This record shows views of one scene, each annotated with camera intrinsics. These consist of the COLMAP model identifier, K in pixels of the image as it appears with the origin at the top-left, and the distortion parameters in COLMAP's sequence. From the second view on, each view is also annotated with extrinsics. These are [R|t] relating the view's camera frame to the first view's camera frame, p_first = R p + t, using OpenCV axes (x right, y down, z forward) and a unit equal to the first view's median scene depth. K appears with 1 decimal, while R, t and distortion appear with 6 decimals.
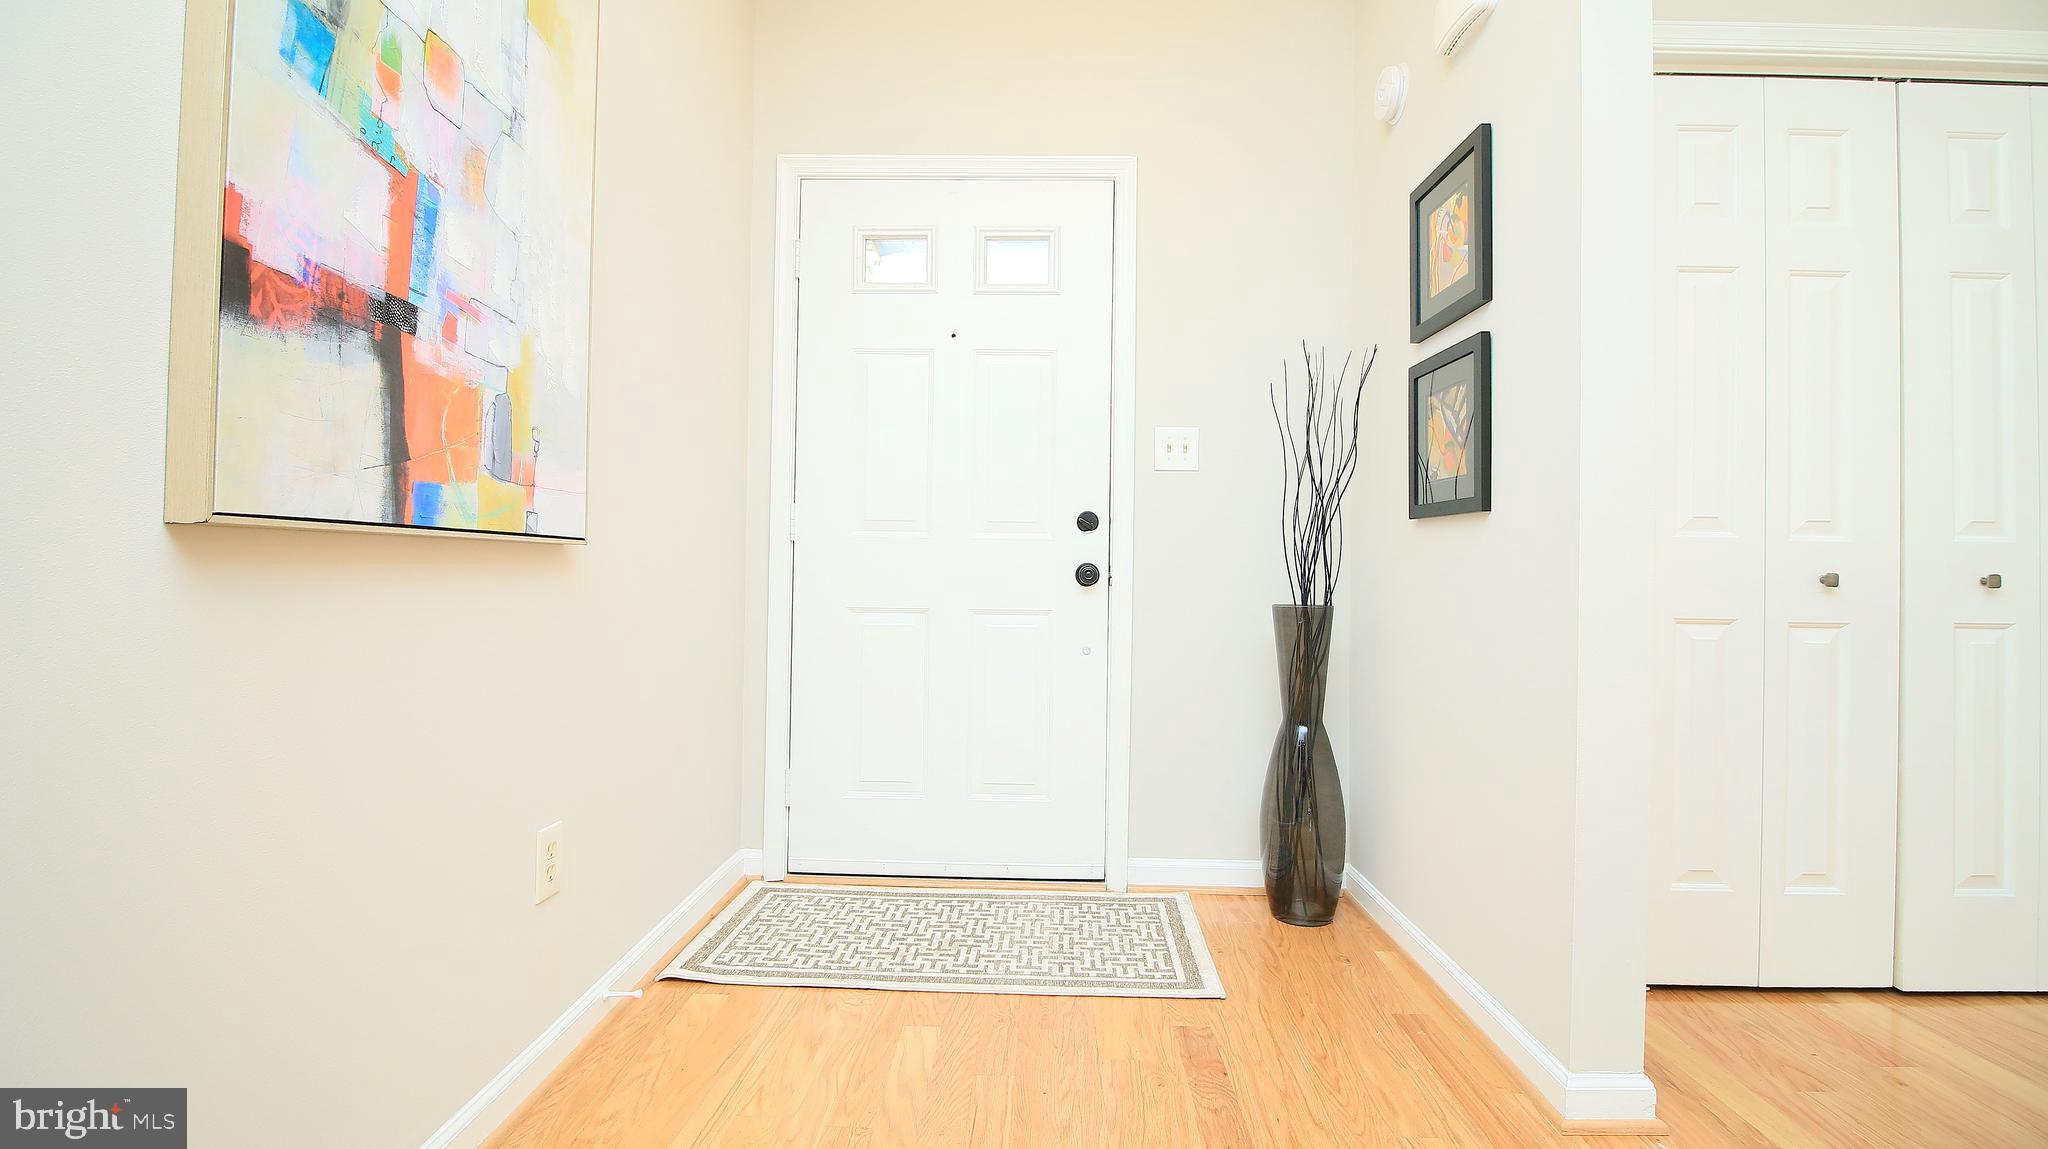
lens RADIAL K [[944.0, 0, 1024.6], [0, 944.0, 554.5], [0, 0, 1]] dist [-0.012059, -0.003324]
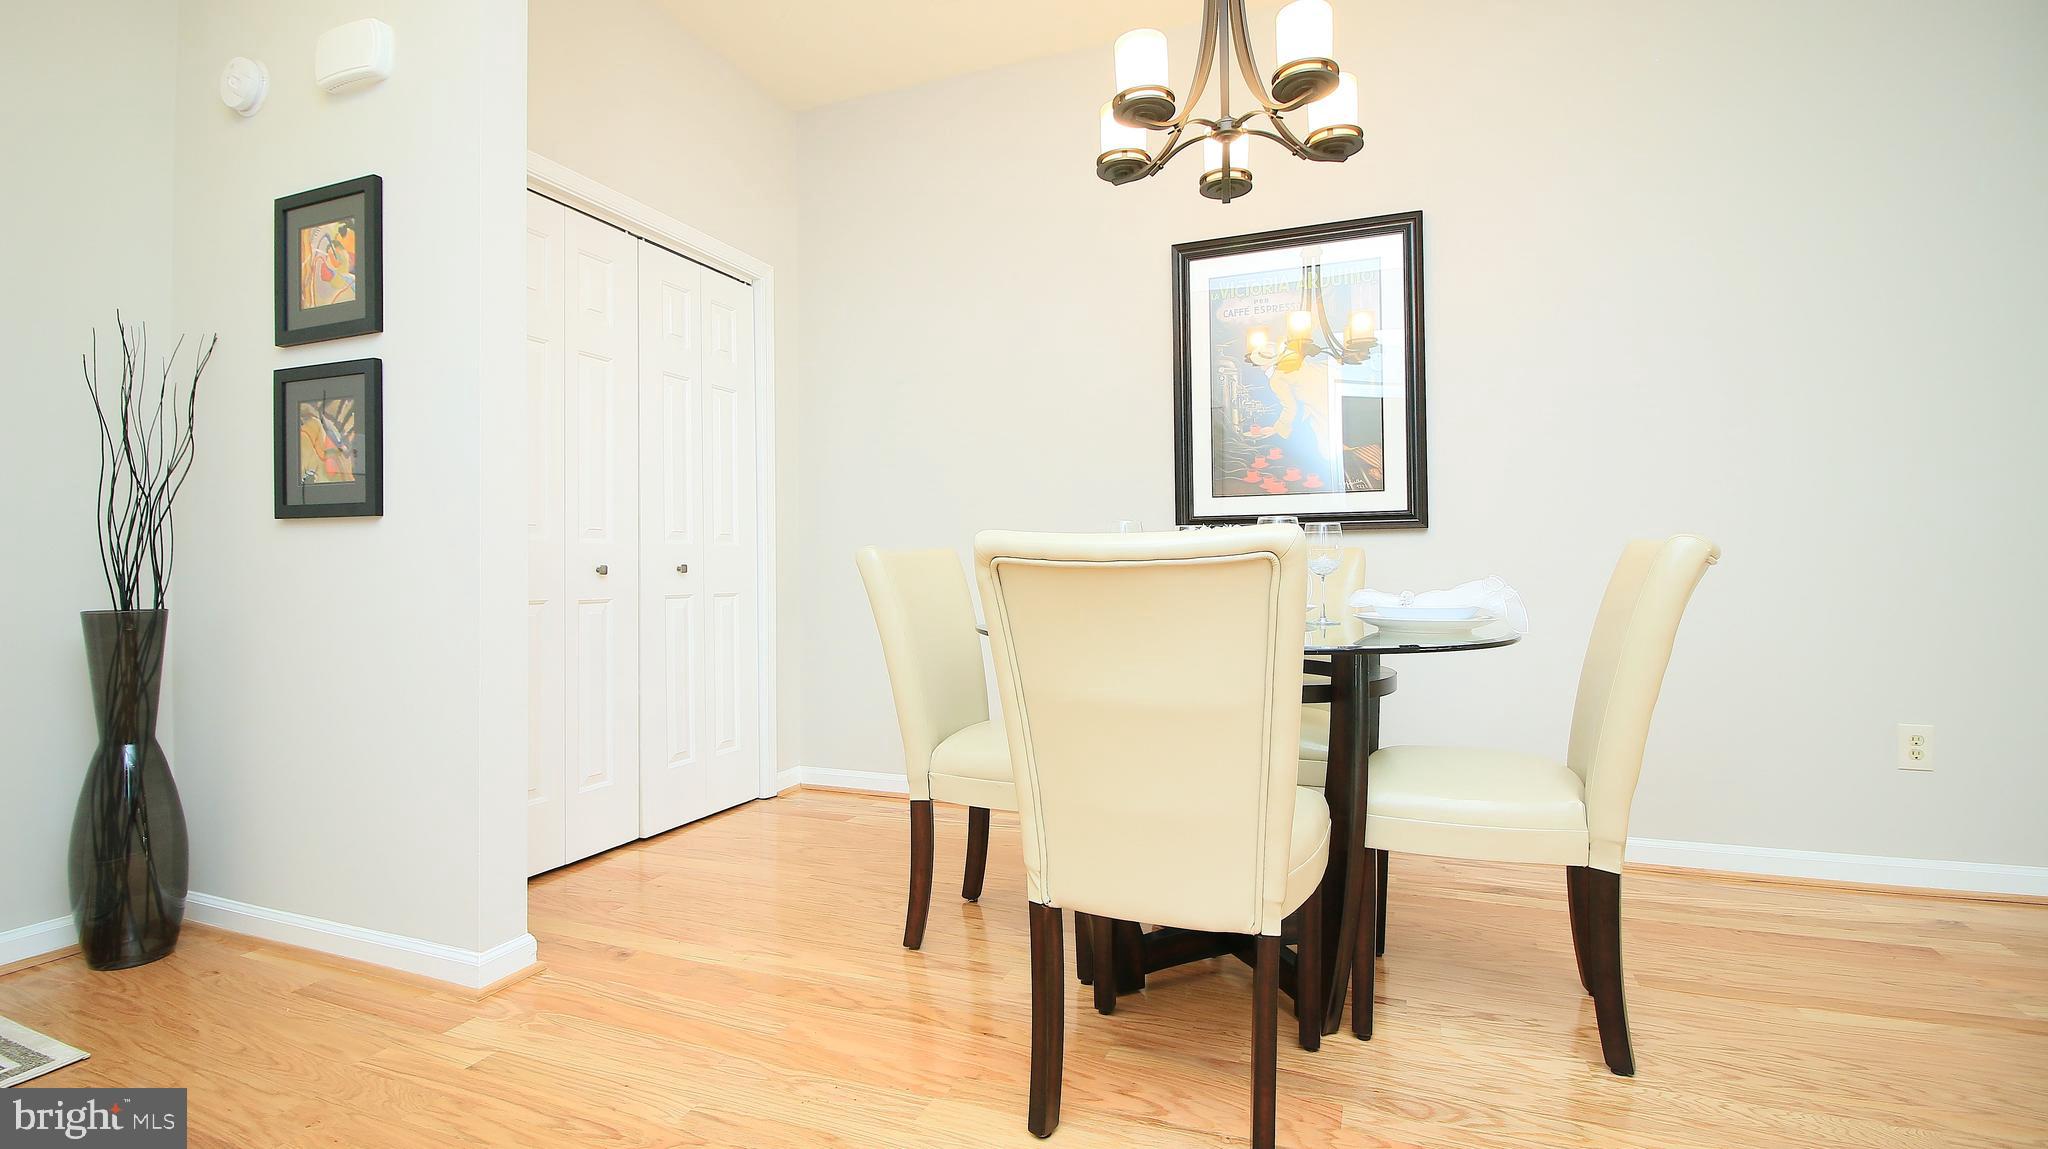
lens RADIAL K [[944.0, 0, 1015.3], [0, 944.0, 565.2], [0, 0, 1]] dist [-0.012059, -0.003324]
pose [[0.356614, -0.017154, 0.934094, -0.258354], [0.002381, 0.999845, 0.017453, -0.003139], [-0.934249, -0.004000, 0.356600, -0.112485]]
